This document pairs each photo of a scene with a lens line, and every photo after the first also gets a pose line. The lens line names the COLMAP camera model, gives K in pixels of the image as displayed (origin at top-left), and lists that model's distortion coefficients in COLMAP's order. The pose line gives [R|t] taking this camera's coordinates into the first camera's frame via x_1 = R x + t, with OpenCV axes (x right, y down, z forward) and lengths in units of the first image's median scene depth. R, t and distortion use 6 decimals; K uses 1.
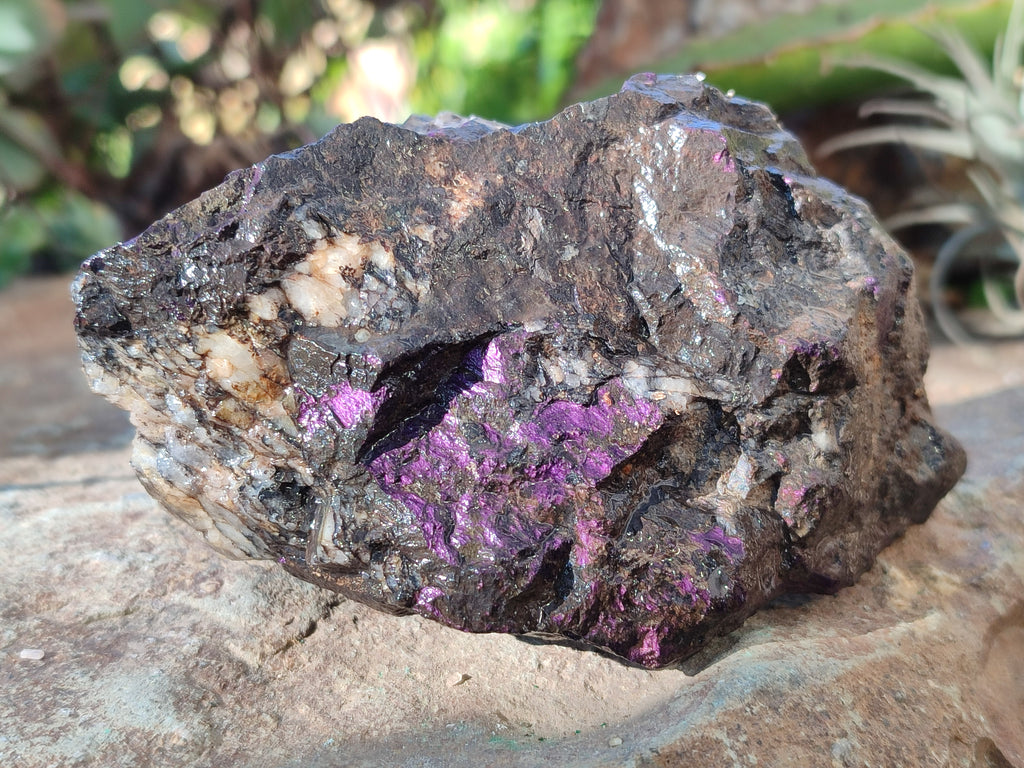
lens RADIAL K [[1572.4, 0, 499.8], [0, 1572.4, 384.0], [0, 0, 1]] dist [0.311648, 0.019017]
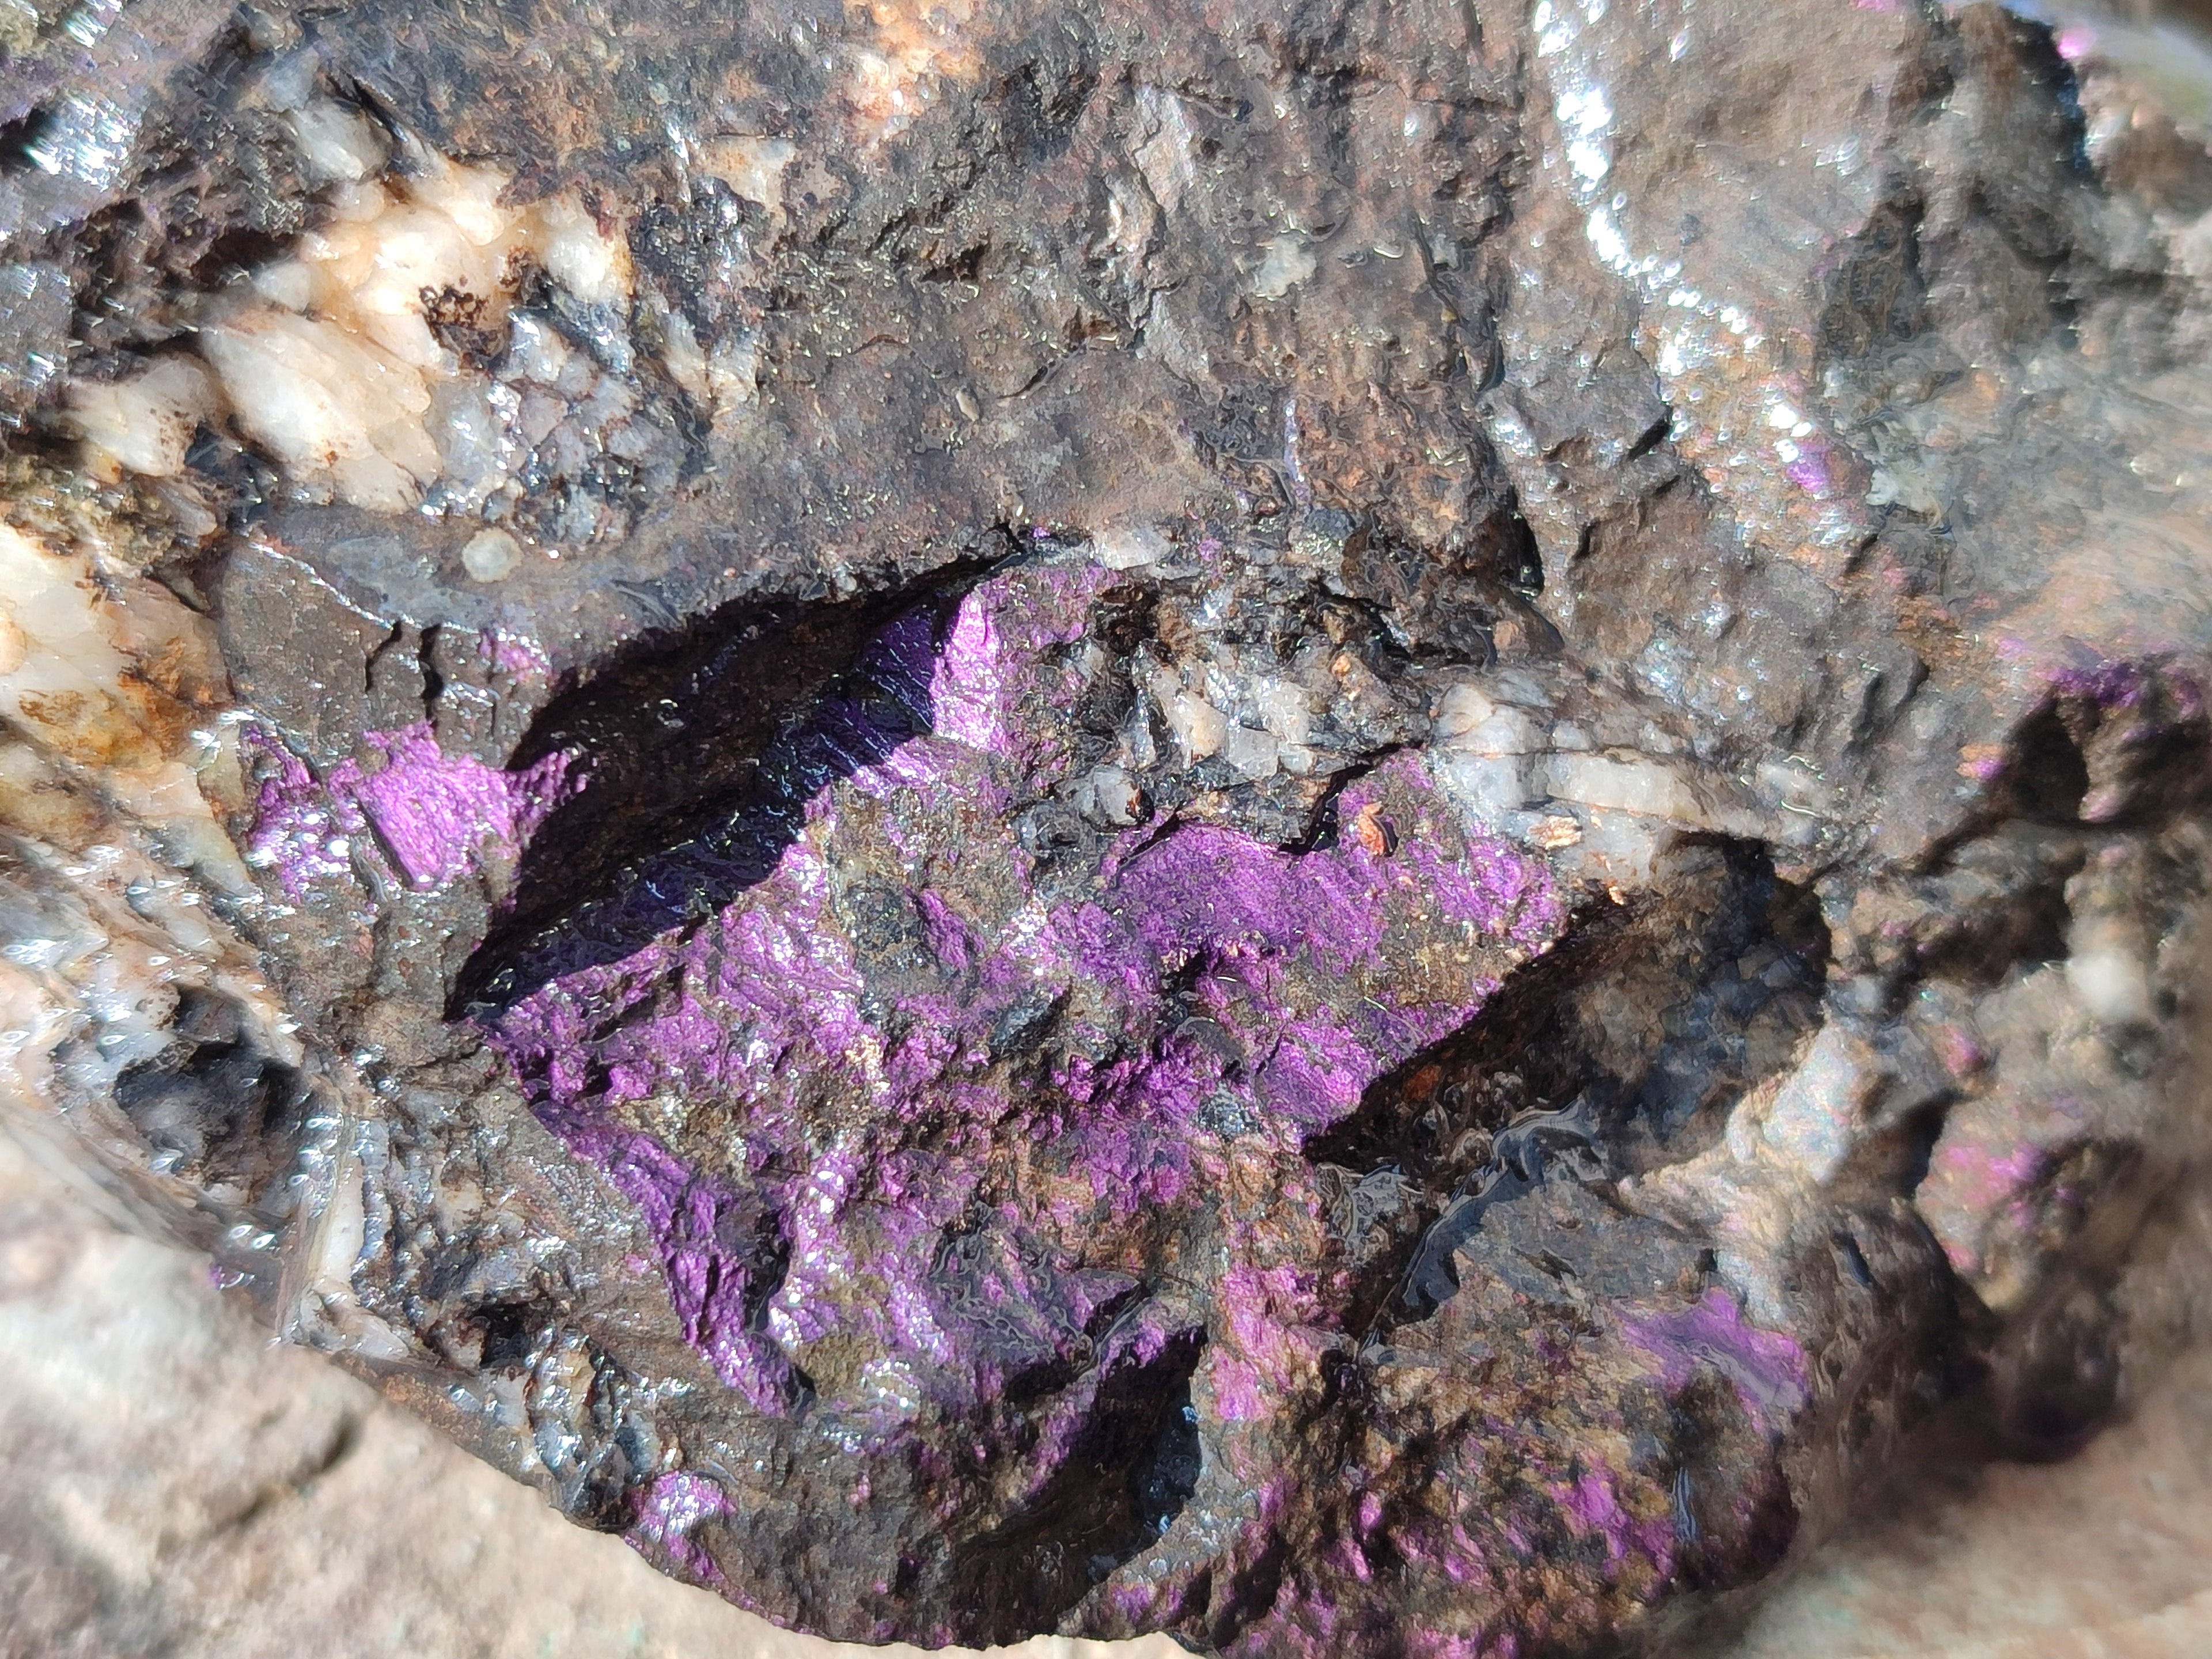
lens RADIAL K [[3453.8, 0, 1106.0], [0, 3453.8, 829.5], [0, 0, 1]] dist [0.237307, -1.721068]
pose [[0.997461, 0.070337, -0.011140, 0.028294], [-0.067244, 0.981767, 0.177798, -0.096135], [0.023442, -0.176598, 0.984004, 0.396223]]
